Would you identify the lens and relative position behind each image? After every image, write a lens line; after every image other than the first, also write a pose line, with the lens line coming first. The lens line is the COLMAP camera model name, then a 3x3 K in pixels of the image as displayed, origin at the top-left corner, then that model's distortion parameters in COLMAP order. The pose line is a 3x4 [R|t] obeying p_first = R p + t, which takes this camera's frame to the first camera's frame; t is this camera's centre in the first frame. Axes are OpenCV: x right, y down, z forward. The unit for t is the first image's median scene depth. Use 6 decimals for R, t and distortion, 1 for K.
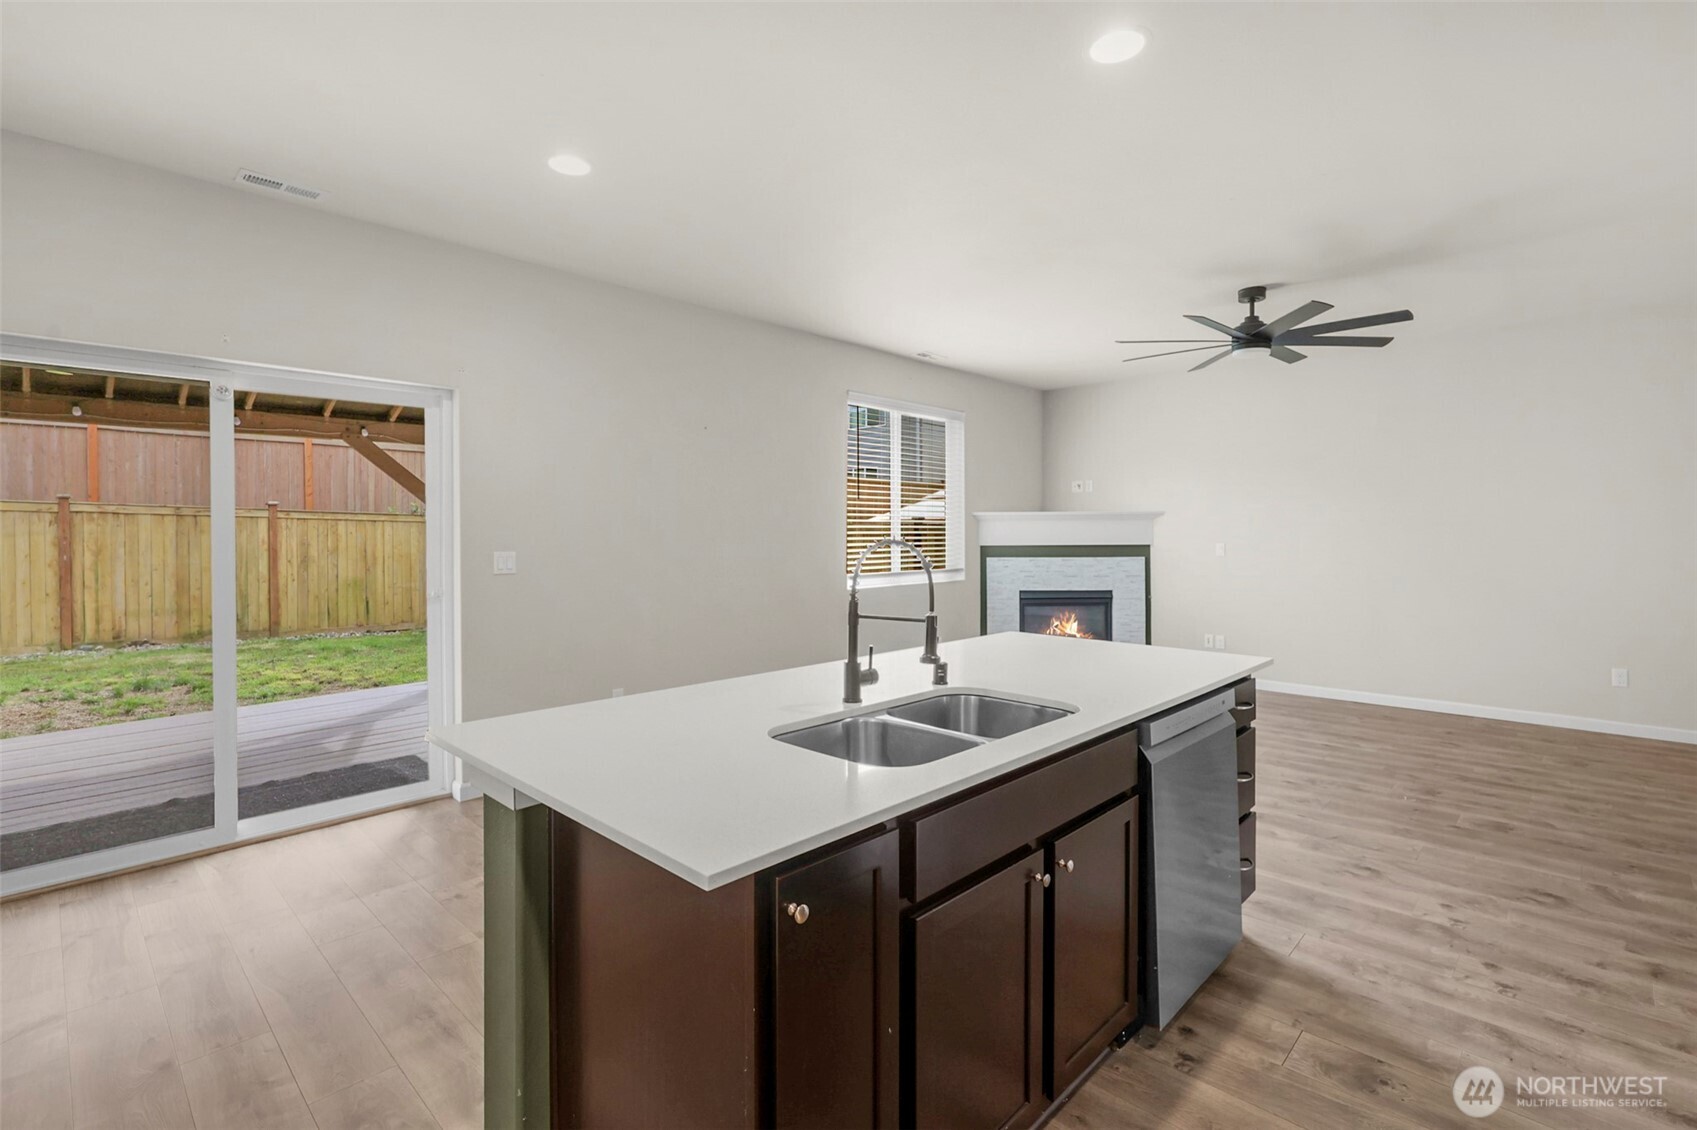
lens RADIAL K [[783.4, 0, 845.1], [0, 783.4, 537.0], [0, 0, 1]] dist [-0.000246, -0.000177]
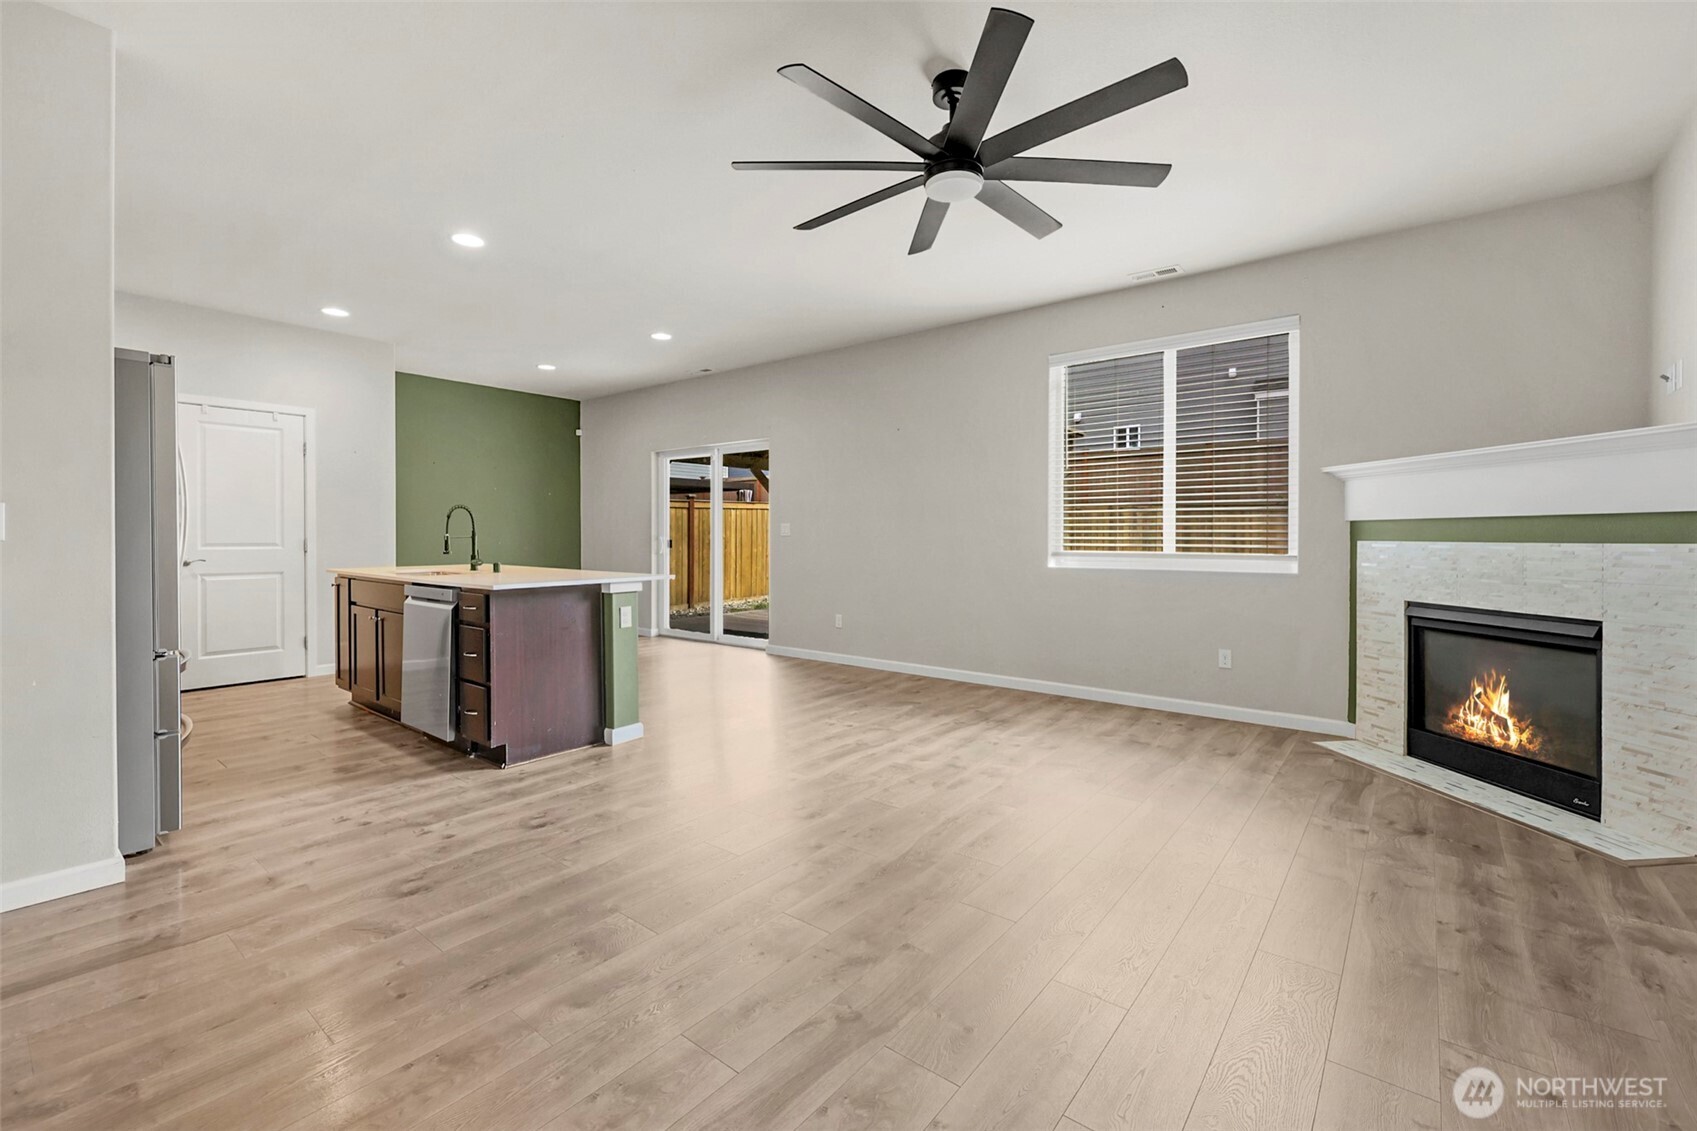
lens RADIAL K [[714.1, 0, 845.8], [0, 714.1, 537.5], [0, 0, 1]] dist [0.000400, 0.000153]
pose [[0.097105, 0.008602, -0.995237, 1.640895], [-0.004548, 0.999956, 0.008199, 0.050895], [0.995264, 0.003731, 0.097140, 1.326364]]
